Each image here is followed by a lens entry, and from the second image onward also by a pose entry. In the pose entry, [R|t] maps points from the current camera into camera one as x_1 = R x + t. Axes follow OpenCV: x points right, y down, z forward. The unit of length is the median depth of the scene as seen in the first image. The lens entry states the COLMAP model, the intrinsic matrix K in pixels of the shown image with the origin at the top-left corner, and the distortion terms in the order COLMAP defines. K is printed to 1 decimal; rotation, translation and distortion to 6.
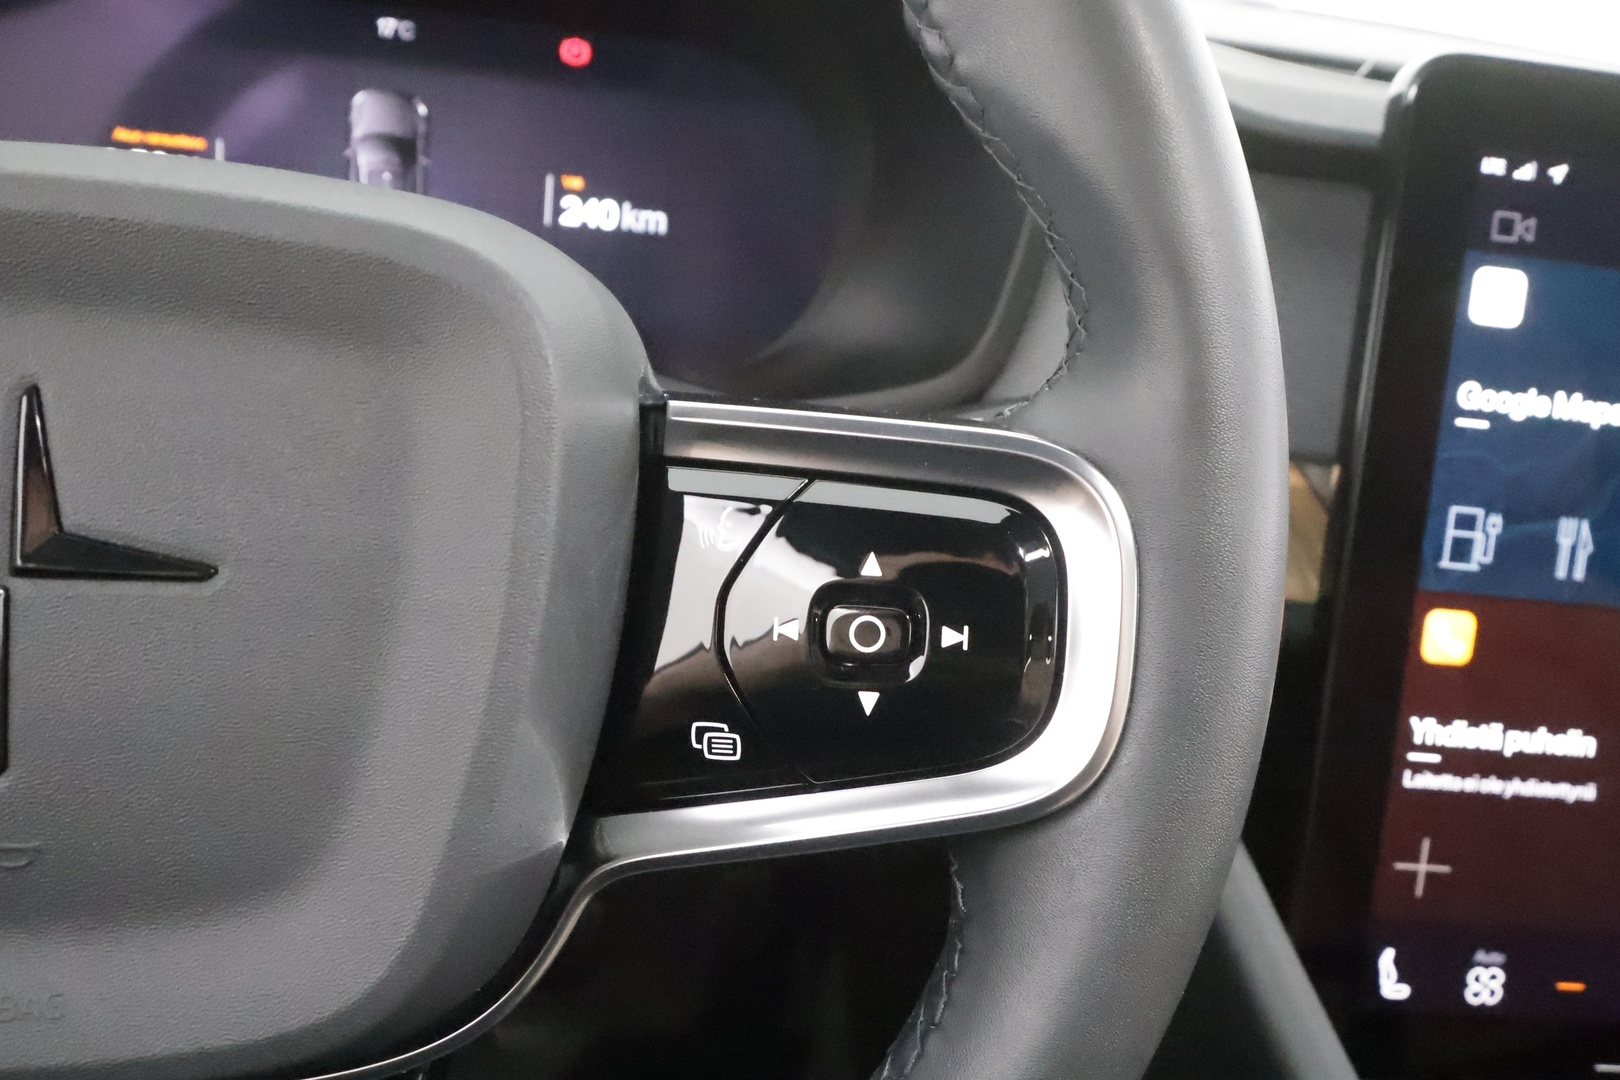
lens RADIAL K [[1332.7, 0, 803.8], [0, 1332.7, 552.8], [0, 0, 1]] dist [-0.001309, 0.001408]
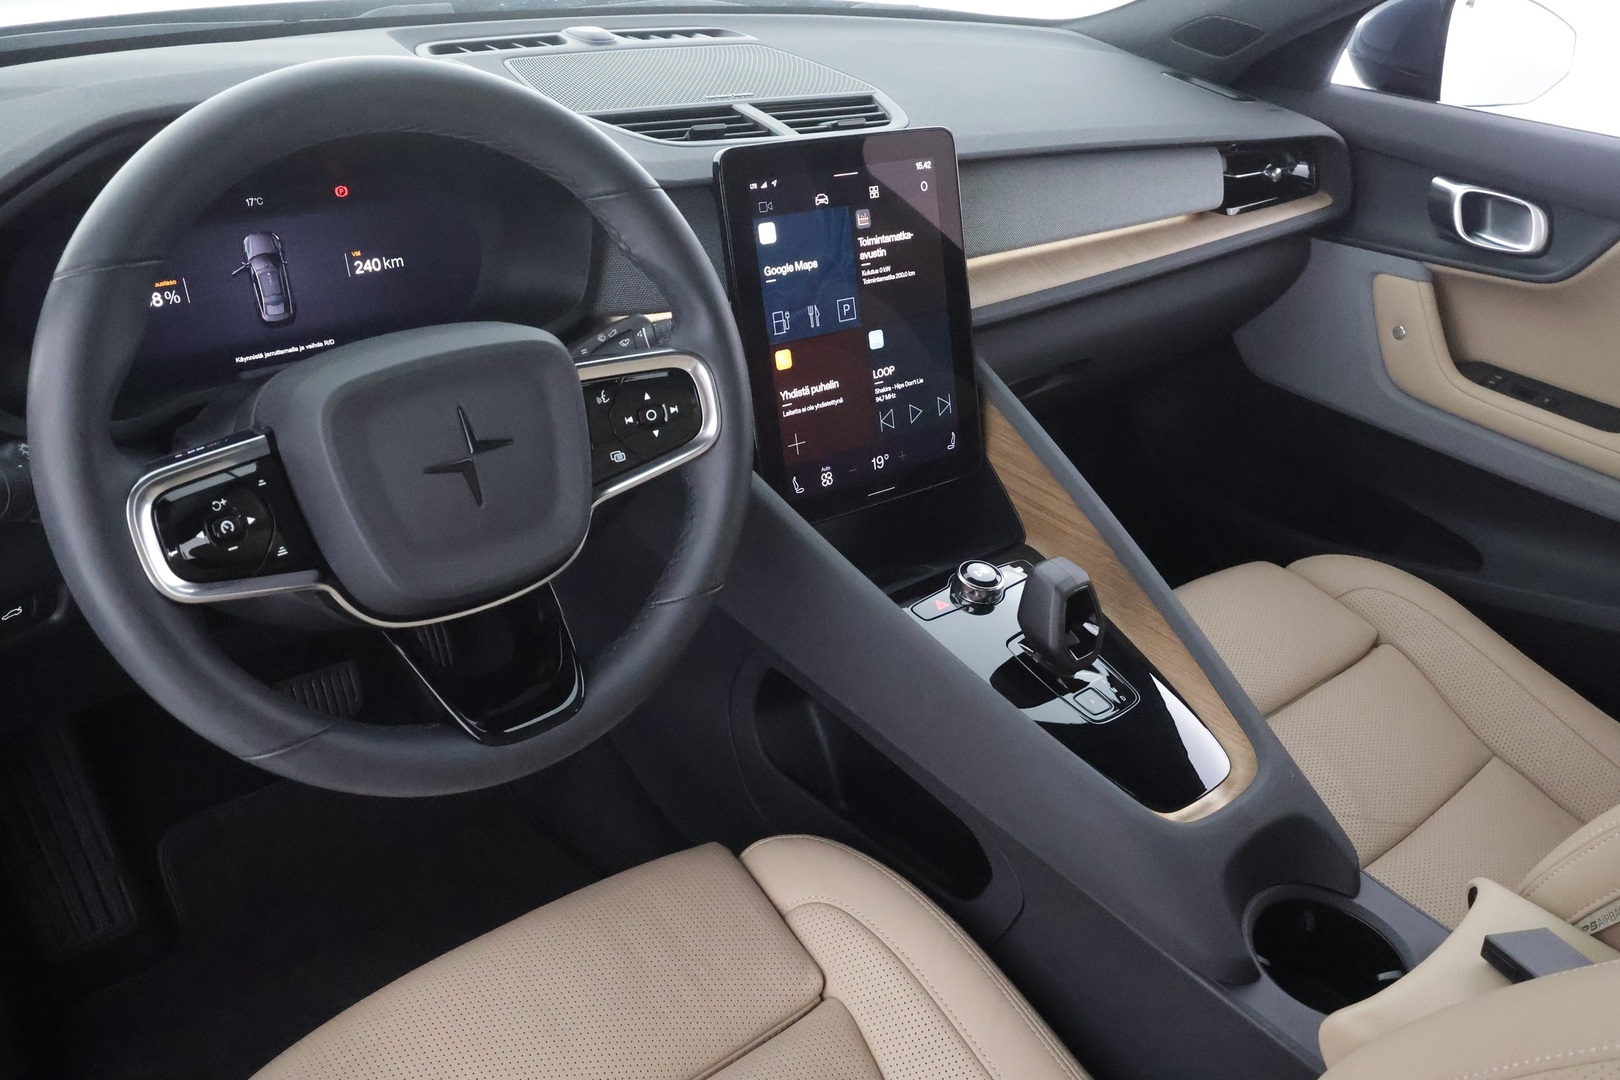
lens RADIAL K [[1332.7, 0, 813.9], [0, 1332.7, 540.3], [0, 0, 1]] dist [-0.001309, 0.001408]
pose [[0.839131, -0.326148, 0.435301, -0.770478], [0.250125, 0.942030, 0.223645, -0.183182], [-0.483008, -0.078788, 0.872064, -1.435275]]
